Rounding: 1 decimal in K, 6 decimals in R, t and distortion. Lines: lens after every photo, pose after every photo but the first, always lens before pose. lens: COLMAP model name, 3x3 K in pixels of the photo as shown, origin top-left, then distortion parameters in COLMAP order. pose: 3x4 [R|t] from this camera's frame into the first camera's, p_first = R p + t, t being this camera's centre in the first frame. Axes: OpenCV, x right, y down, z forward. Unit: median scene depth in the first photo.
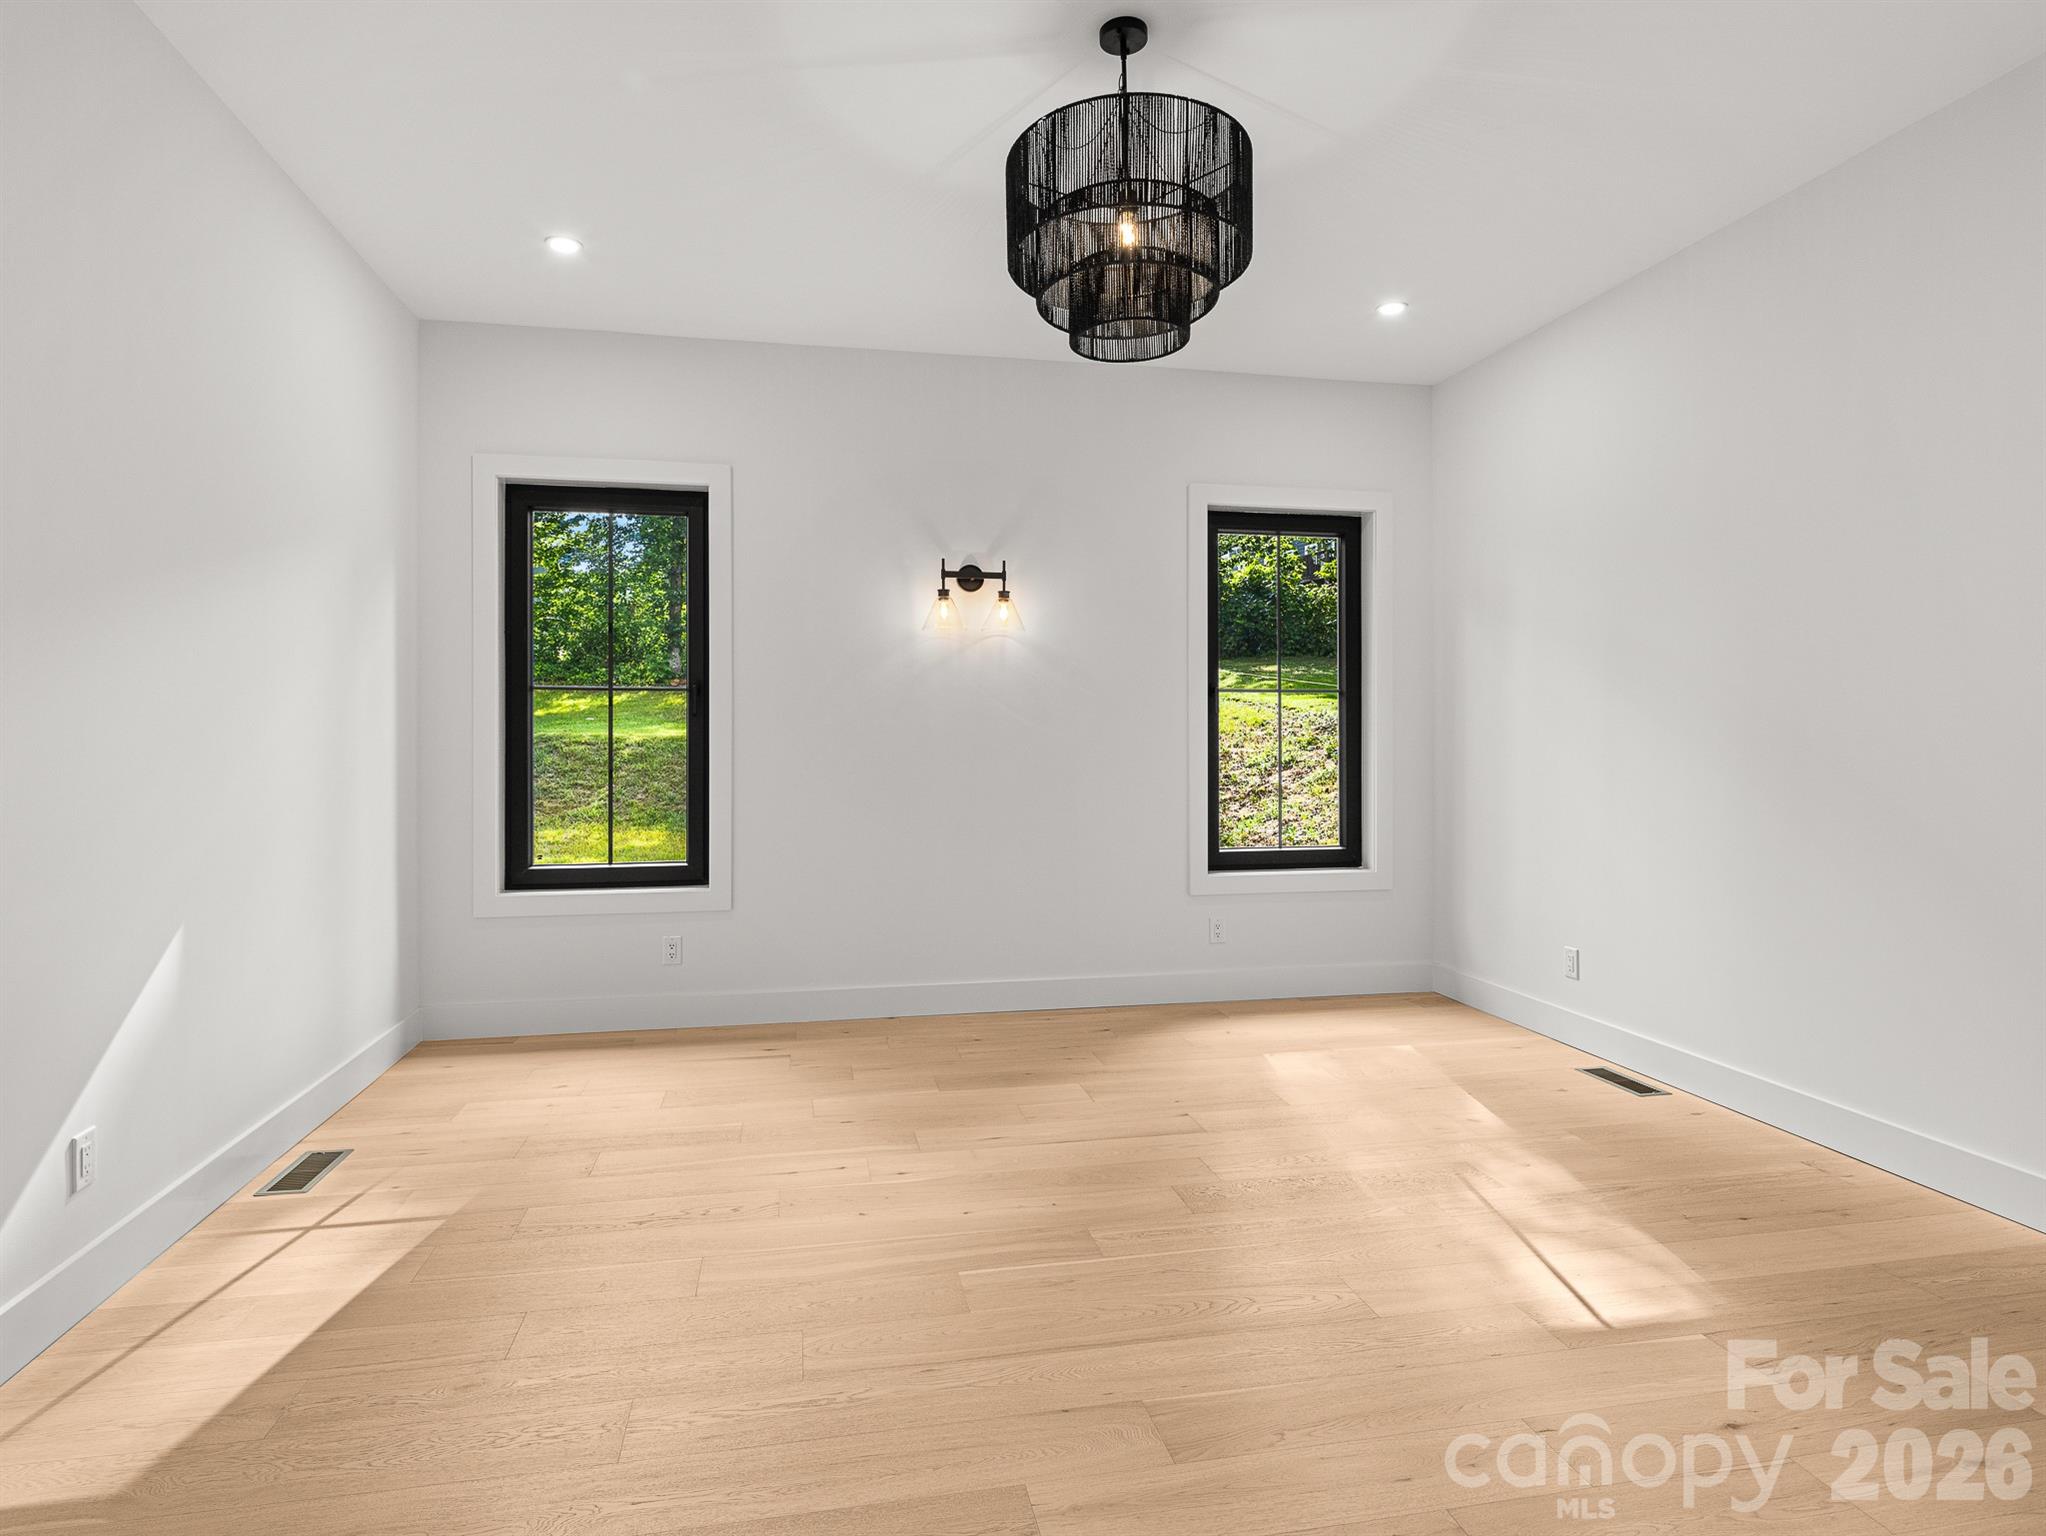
lens RADIAL K [[1121.2, 0, 1004.8], [0, 1121.2, 753.0], [0, 0, 1]] dist [0.006519, -0.000721]
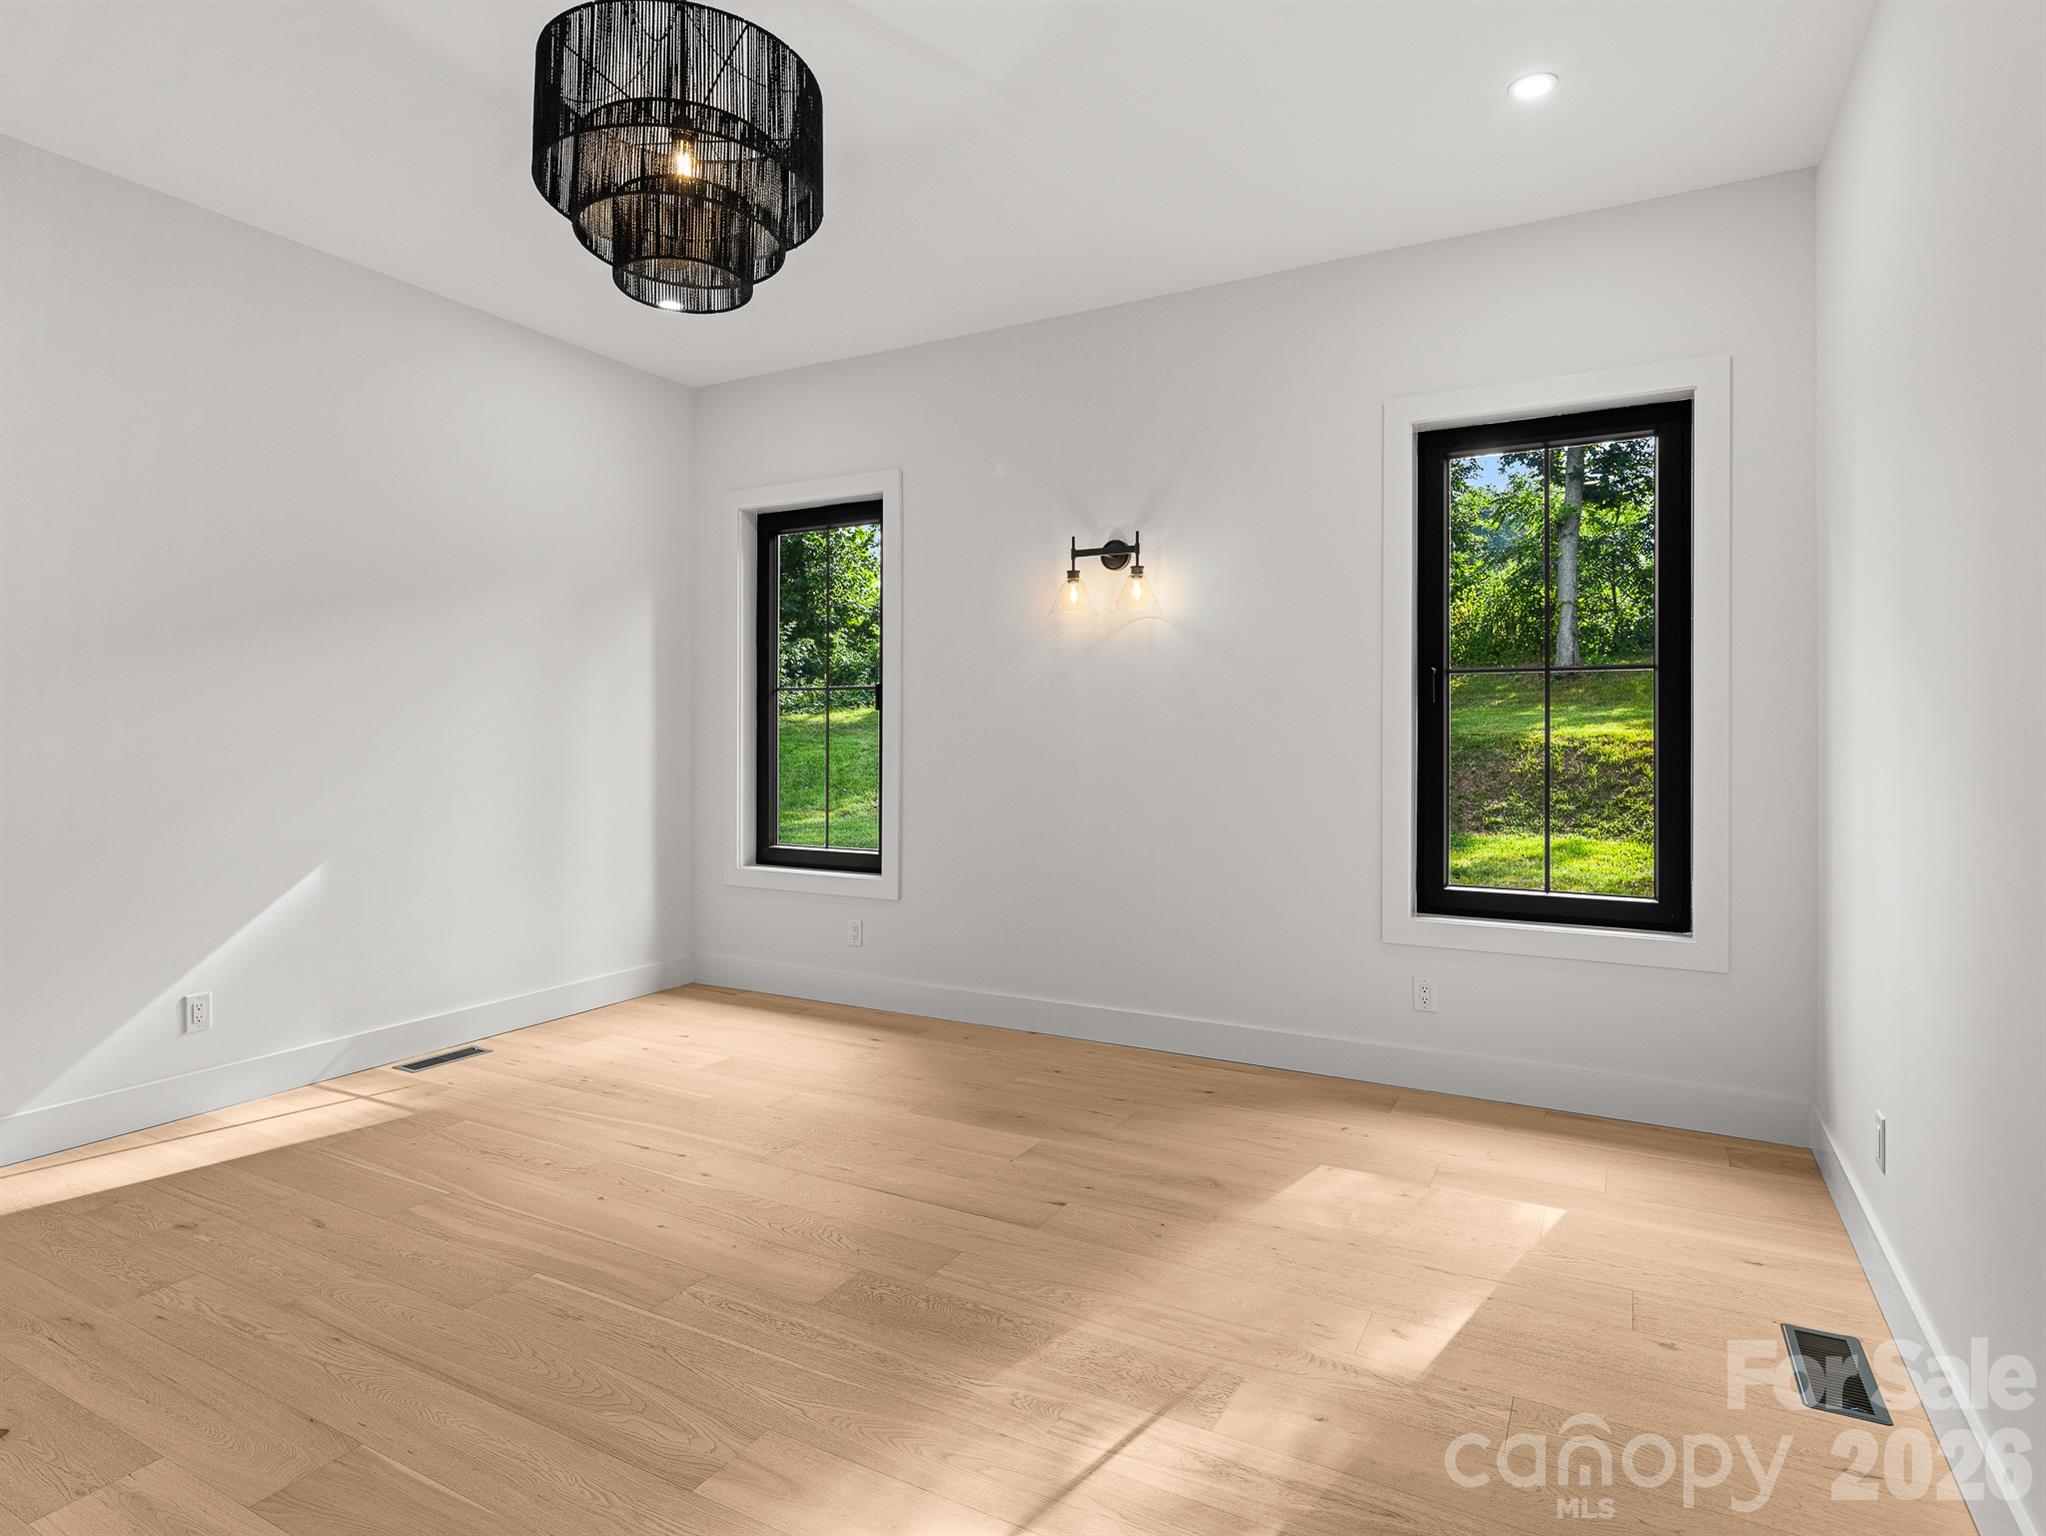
lens RADIAL K [[1121.2, 0, 1004.8], [0, 1121.2, 753.0], [0, 0, 1]] dist [0.006519, -0.000721]
pose [[0.764041, 0.014264, -0.645010, 0.585016], [-0.010905, 0.999898, 0.009194, -0.007556], [0.645076, 0.000009, 0.764119, 0.325458]]
